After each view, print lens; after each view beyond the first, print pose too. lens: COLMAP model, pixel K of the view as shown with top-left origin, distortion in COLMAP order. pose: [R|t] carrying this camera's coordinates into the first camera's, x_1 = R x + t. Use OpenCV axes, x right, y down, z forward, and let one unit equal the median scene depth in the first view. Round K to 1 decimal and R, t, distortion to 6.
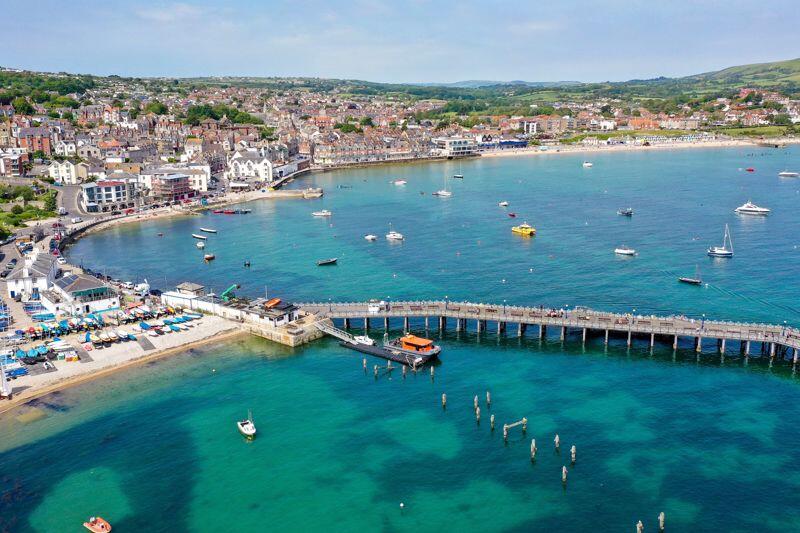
lens RADIAL K [[768.0, 0, 400.0], [0, 768.0, 266.5], [0, 0, 1]] dist [0.007895, -0.006029]
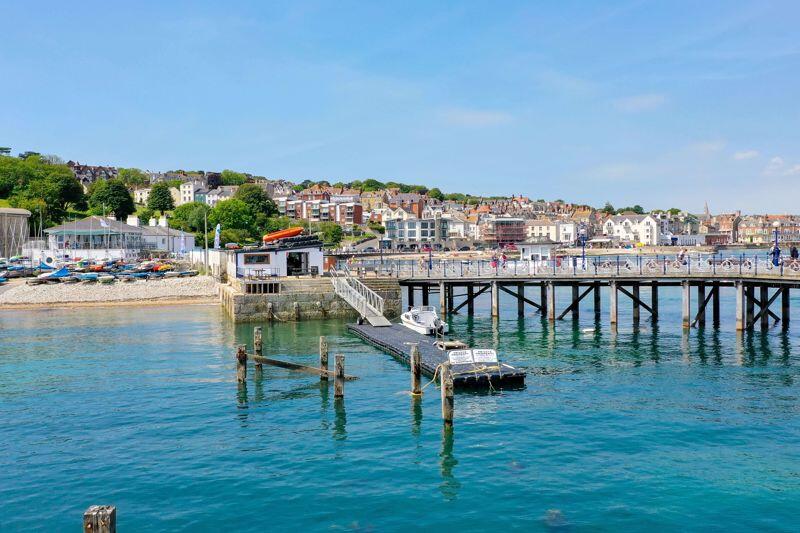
lens RADIAL K [[750.2, 0, 400.0], [0, 750.2, 266.5], [0, 0, 1]] dist [0.001416, -0.017284]
pose [[0.823789, 0.017812, -0.566617, 0.045972], [-0.122166, 0.981600, -0.146756, 0.051016], [0.553577, 0.190117, 0.810807, 0.328725]]
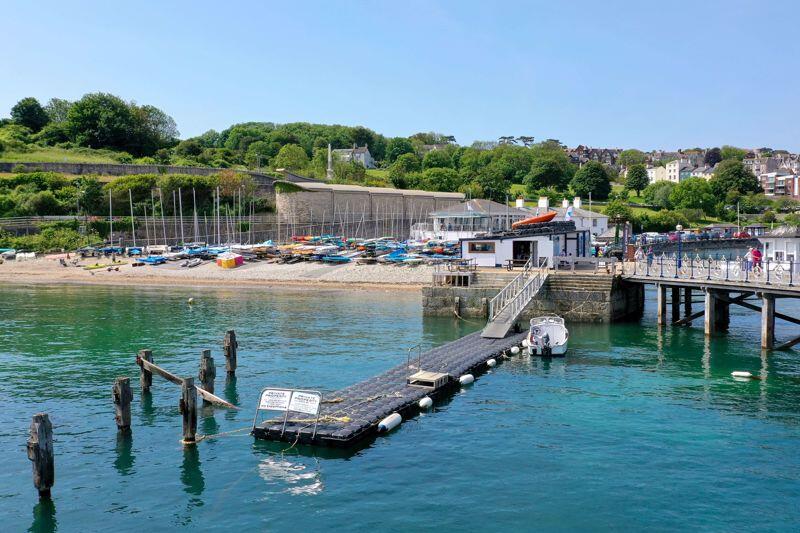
lens RADIAL K [[734.5, 0, 400.0], [0, 734.5, 266.5], [0, 0, 1]] dist [-0.004097, -0.008324]
pose [[0.323666, 0.058958, -0.944333, 0.061294], [-0.206170, 0.978469, -0.009574, 0.038066], [0.923436, 0.197792, 0.328853, 0.379659]]
